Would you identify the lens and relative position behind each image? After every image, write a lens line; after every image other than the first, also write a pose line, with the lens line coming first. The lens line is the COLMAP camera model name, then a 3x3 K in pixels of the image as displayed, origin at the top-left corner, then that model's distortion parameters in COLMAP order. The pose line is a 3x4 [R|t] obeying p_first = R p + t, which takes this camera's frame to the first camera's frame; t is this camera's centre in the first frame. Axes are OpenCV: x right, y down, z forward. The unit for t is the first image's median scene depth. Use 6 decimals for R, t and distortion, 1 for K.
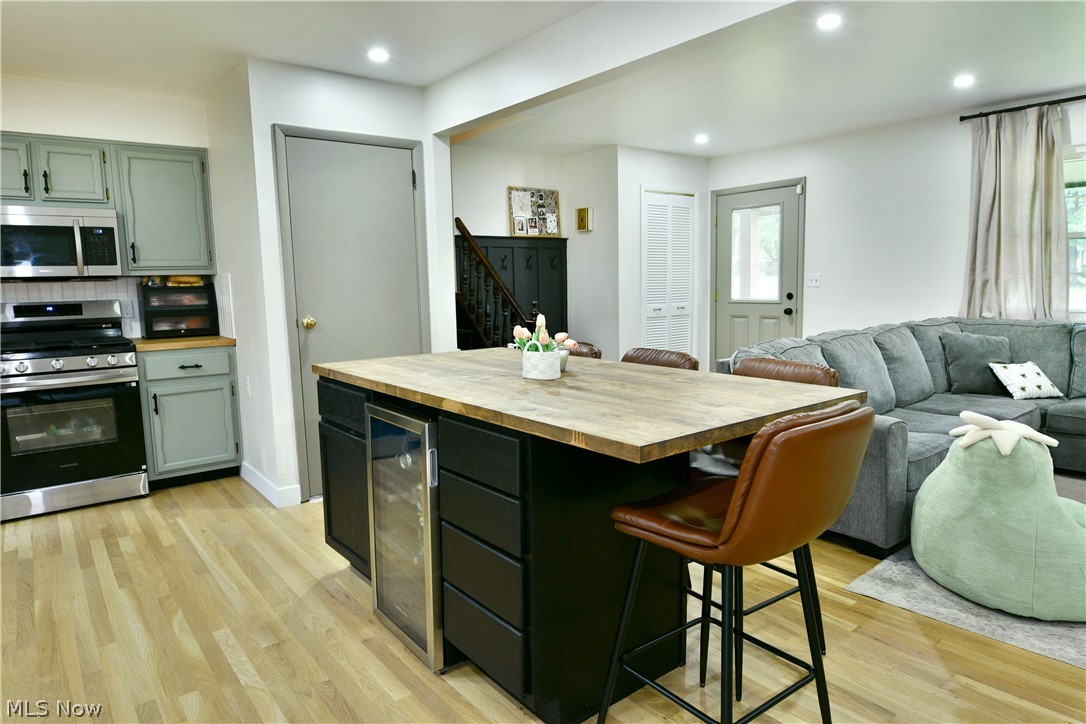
lens RADIAL K [[653.7, 0, 543.1], [0, 653.7, 360.1], [0, 0, 1]] dist [-0.014379, -0.003194]
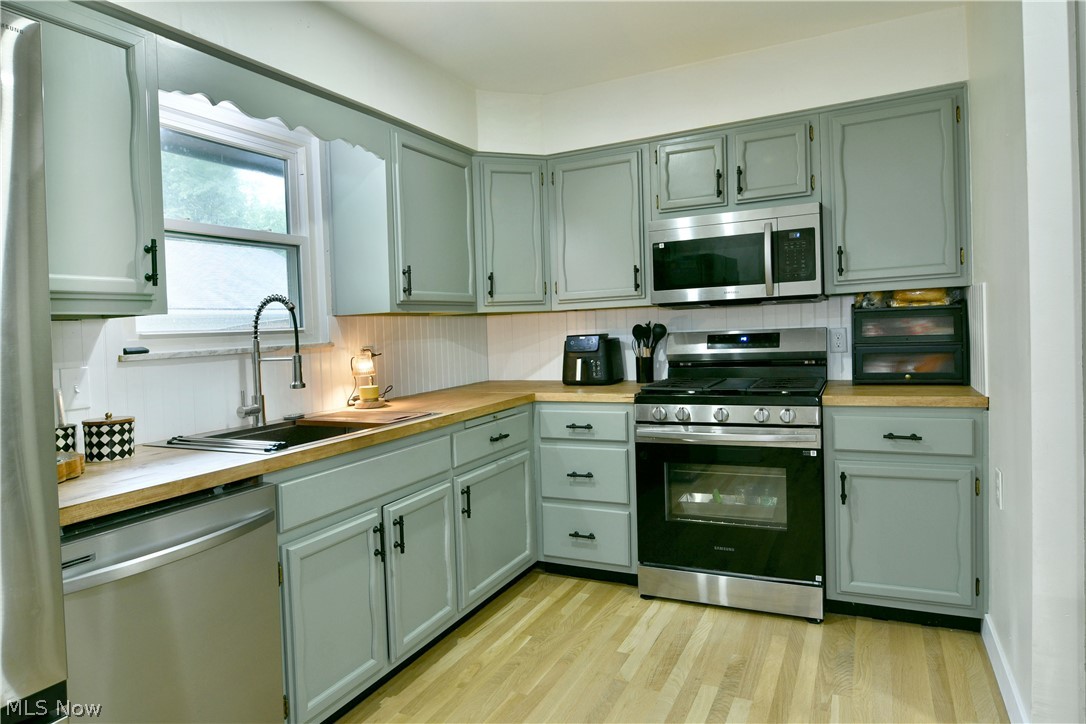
lens RADIAL K [[633.7, 0, 548.3], [0, 633.7, 363.7], [0, 0, 1]] dist [-0.007231, -0.002253]
pose [[0.415588, 0.055915, -0.907833, -0.135555], [-0.072875, 0.996947, 0.028043, -0.049330], [0.906629, 0.054504, 0.418394, 0.421102]]
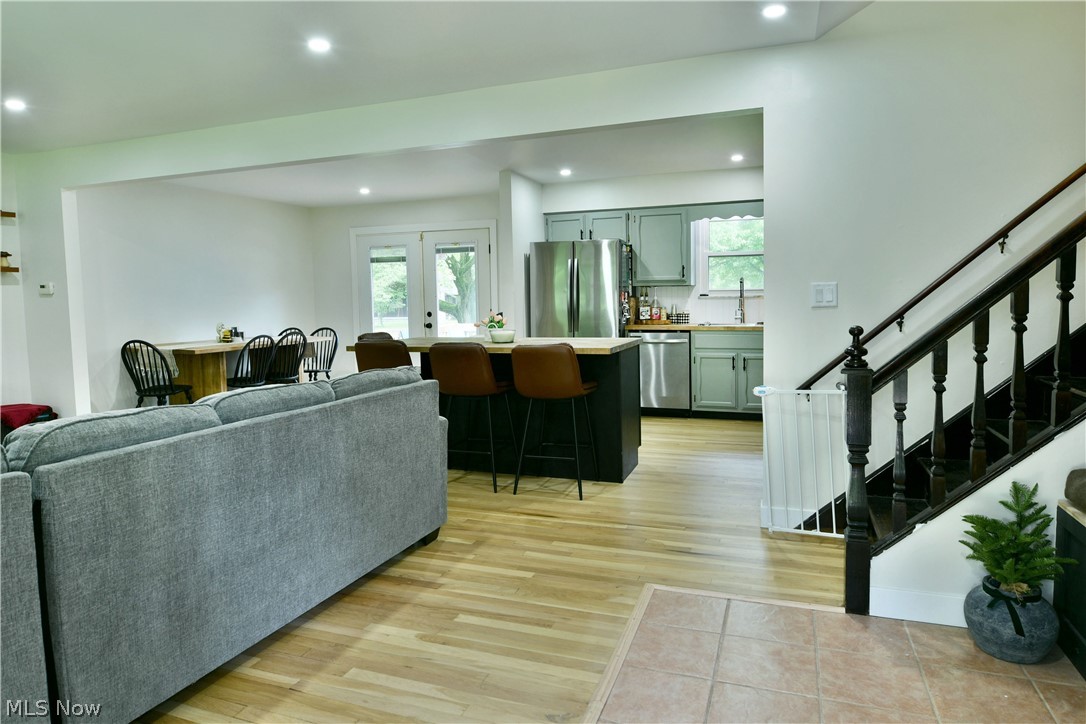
lens RADIAL K [[663.8, 0, 541.7], [0, 663.8, 351.0], [0, 0, 1]] dist [-0.020494, -0.001285]
pose [[-0.856793, 0.071248, -0.510714, 0.513244], [-0.029751, 0.981929, 0.186898, -0.183527], [0.514801, 0.175327, -0.839190, 1.544682]]
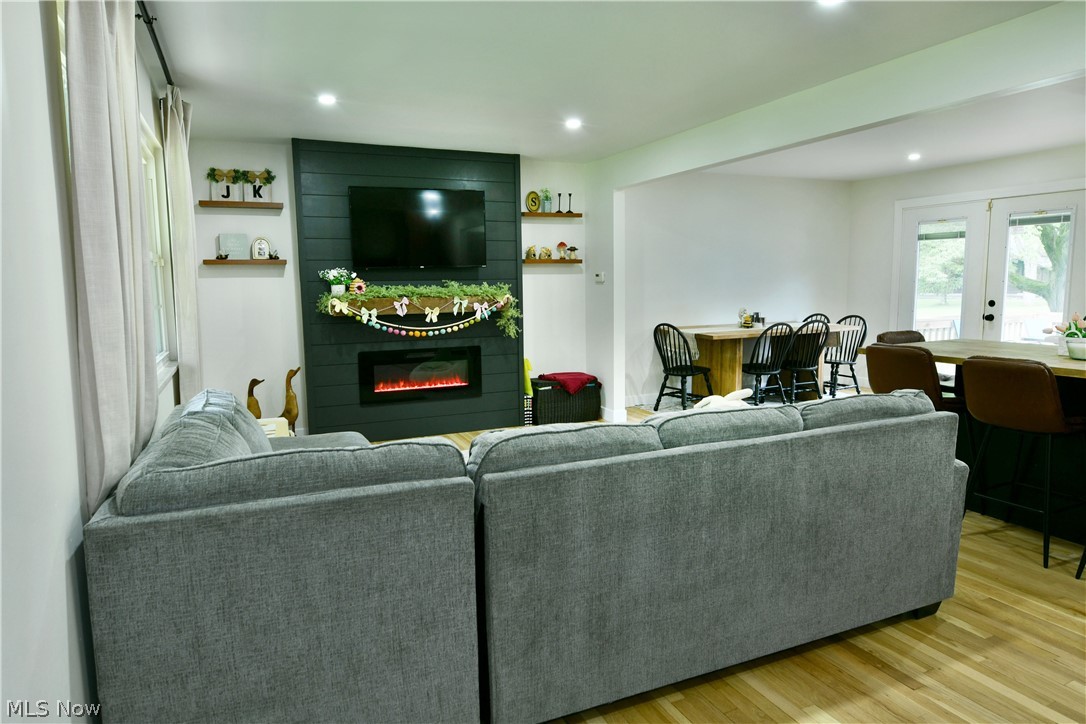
lens RADIAL K [[660.3, 0, 537.6], [0, 660.3, 366.8], [0, 0, 1]] dist [-0.016614, -0.002970]
pose [[-0.967194, 0.002108, 0.254030, 0.434455], [0.064295, 0.969441, 0.236751, -0.202873], [-0.245768, 0.245317, -0.937773, 1.460229]]
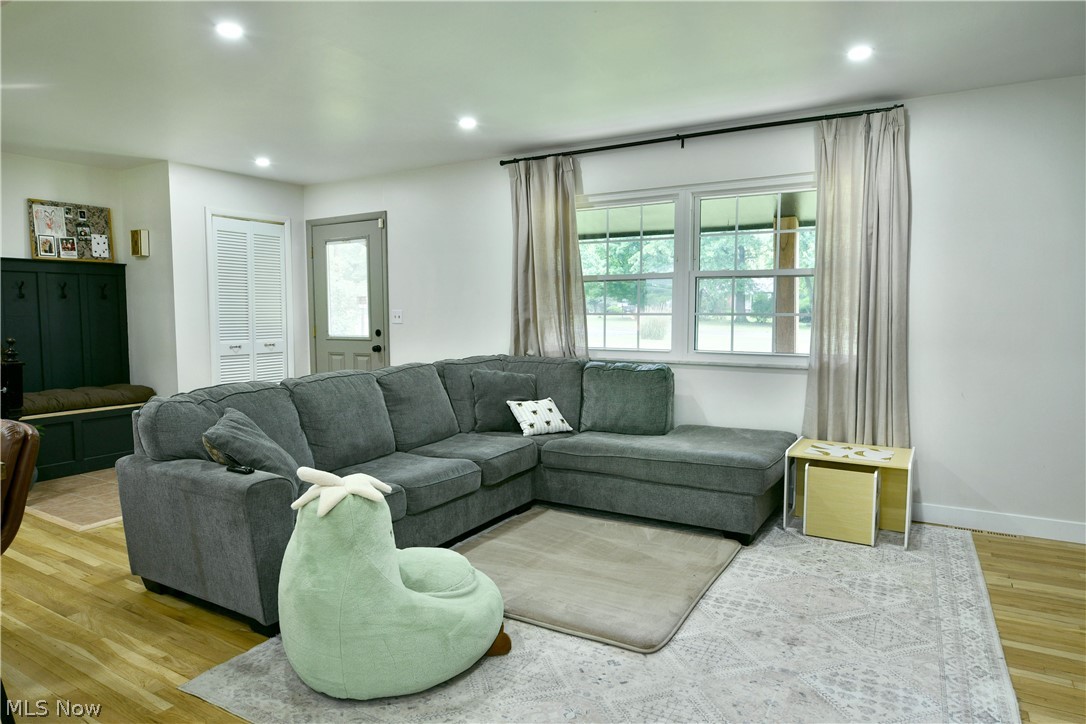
lens RADIAL K [[655.7, 0, 537.8], [0, 655.7, 361.9], [0, 0, 1]] dist [-0.014219, -0.004860]
pose [[0.933525, -0.009582, 0.358383, 0.373799], [0.027003, 0.998682, -0.043637, -0.010257], [-0.357493, 0.050414, 0.932554, 0.025270]]
